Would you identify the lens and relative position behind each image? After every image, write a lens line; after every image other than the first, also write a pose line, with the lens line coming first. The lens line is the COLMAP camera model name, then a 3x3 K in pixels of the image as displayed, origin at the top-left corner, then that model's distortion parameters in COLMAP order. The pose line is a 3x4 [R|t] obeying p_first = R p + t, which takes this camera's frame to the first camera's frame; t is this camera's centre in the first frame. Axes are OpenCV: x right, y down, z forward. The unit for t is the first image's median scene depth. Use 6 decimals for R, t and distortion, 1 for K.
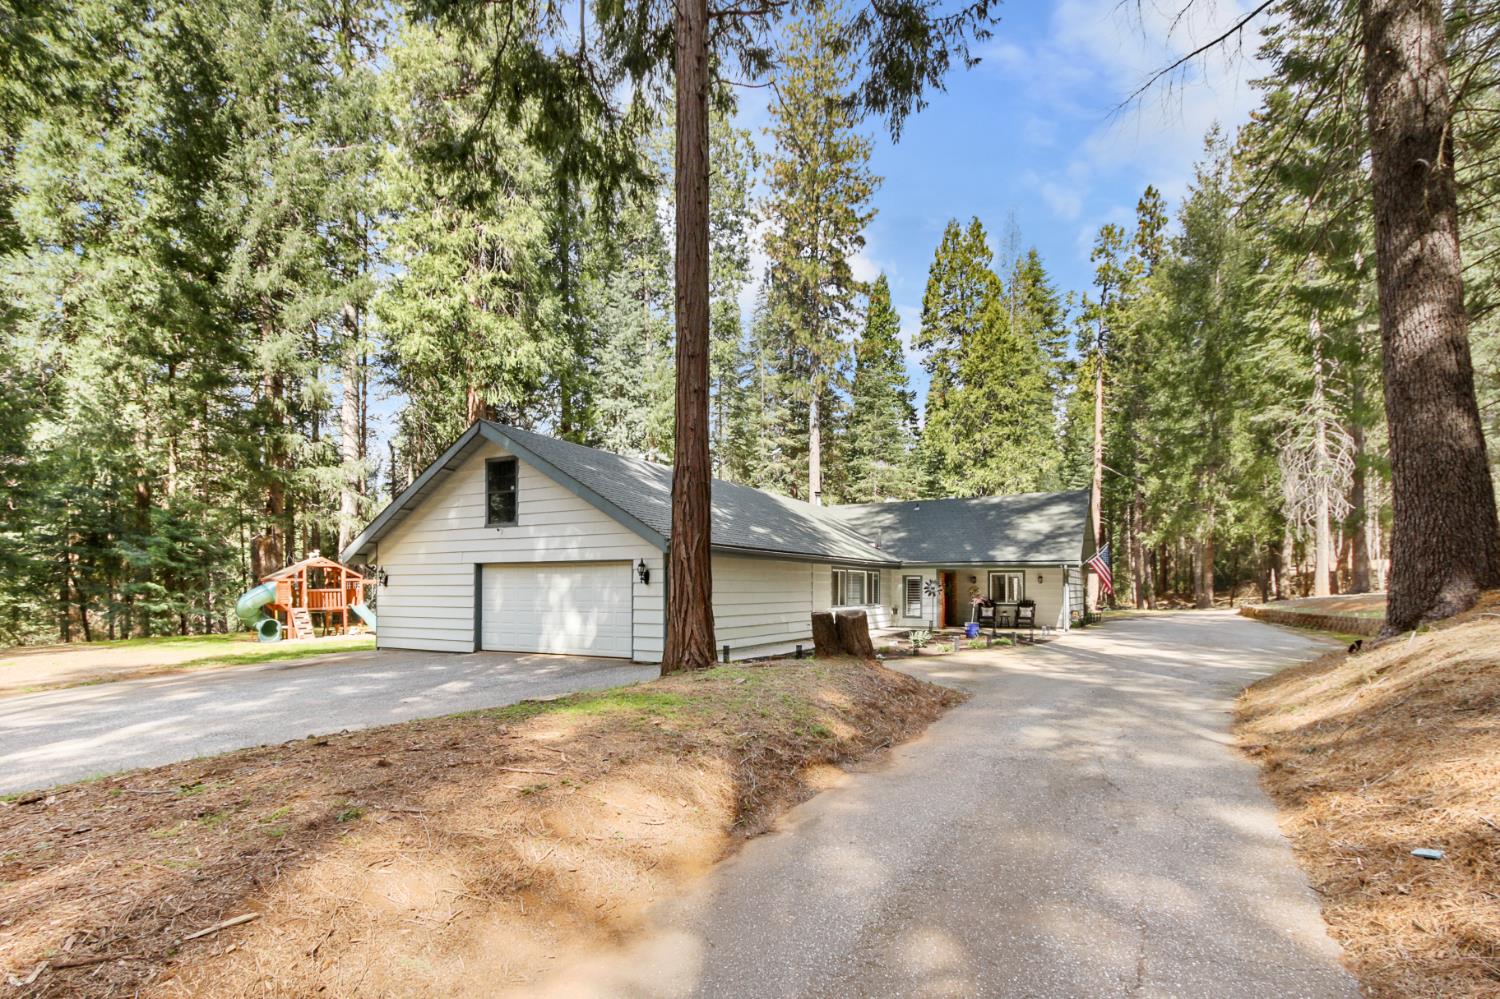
lens RADIAL K [[711.2, 0, 757.3], [0, 711.2, 535.0], [0, 0, 1]] dist [-0.002533, 0.001274]
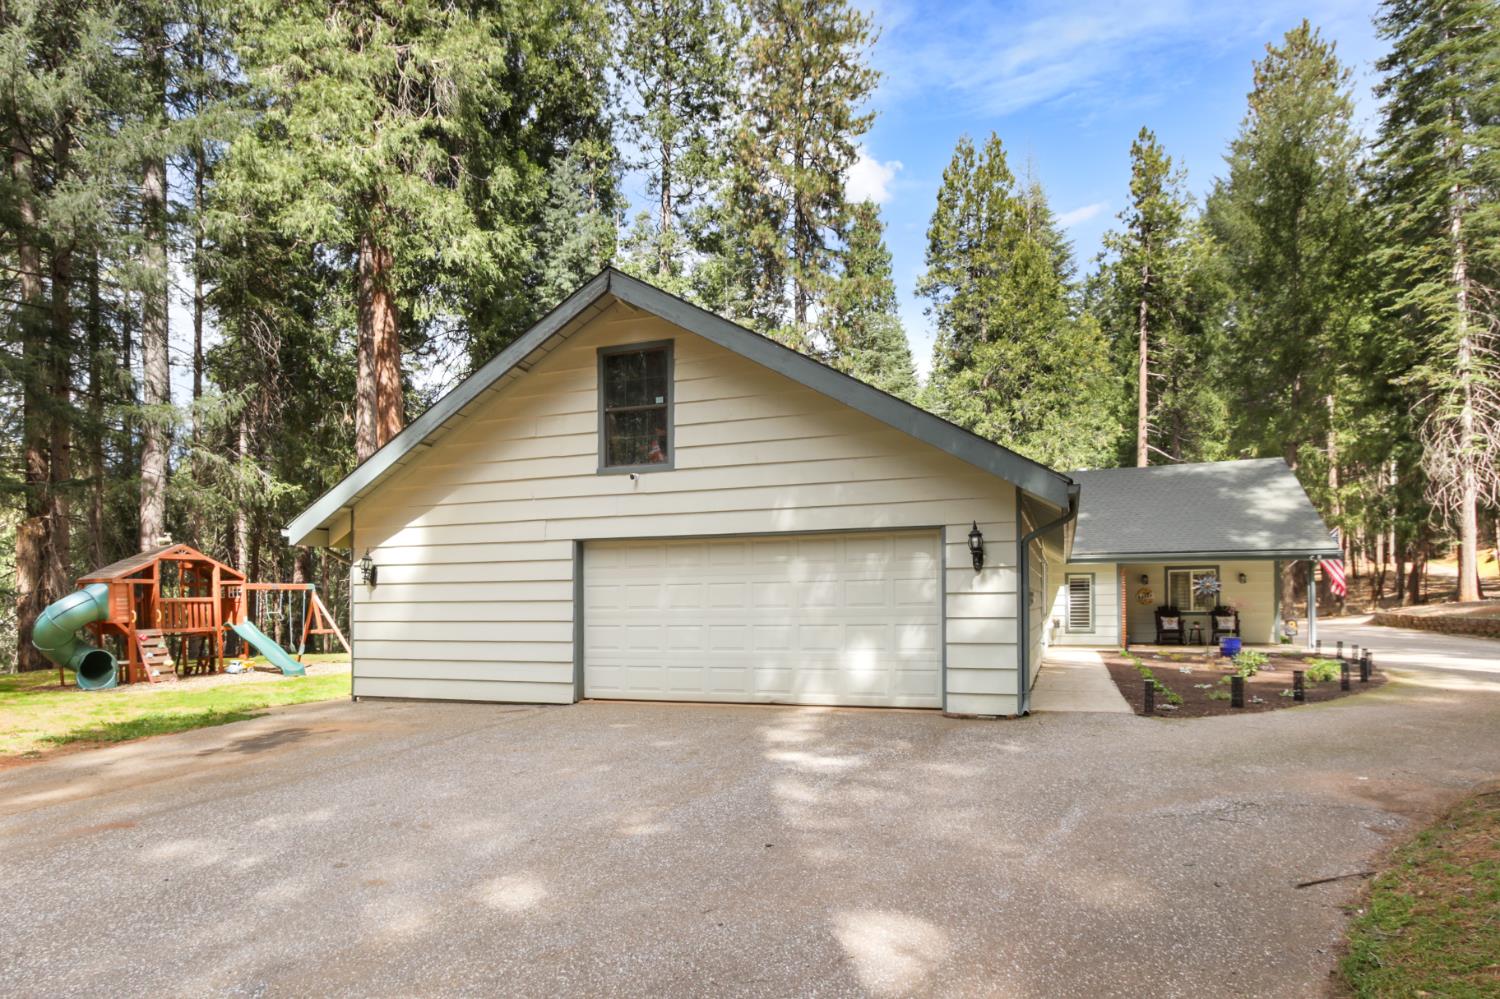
lens RADIAL K [[847.1, 0, 750.0], [0, 847.1, 550.1], [0, 0, 1]] dist [-0.001214, -0.002799]
pose [[0.989487, 0.000575, 0.144624, -0.189603], [-0.002365, 0.999923, 0.012209, 0.020587], [-0.144605, -0.012423, 0.989411, 0.178629]]
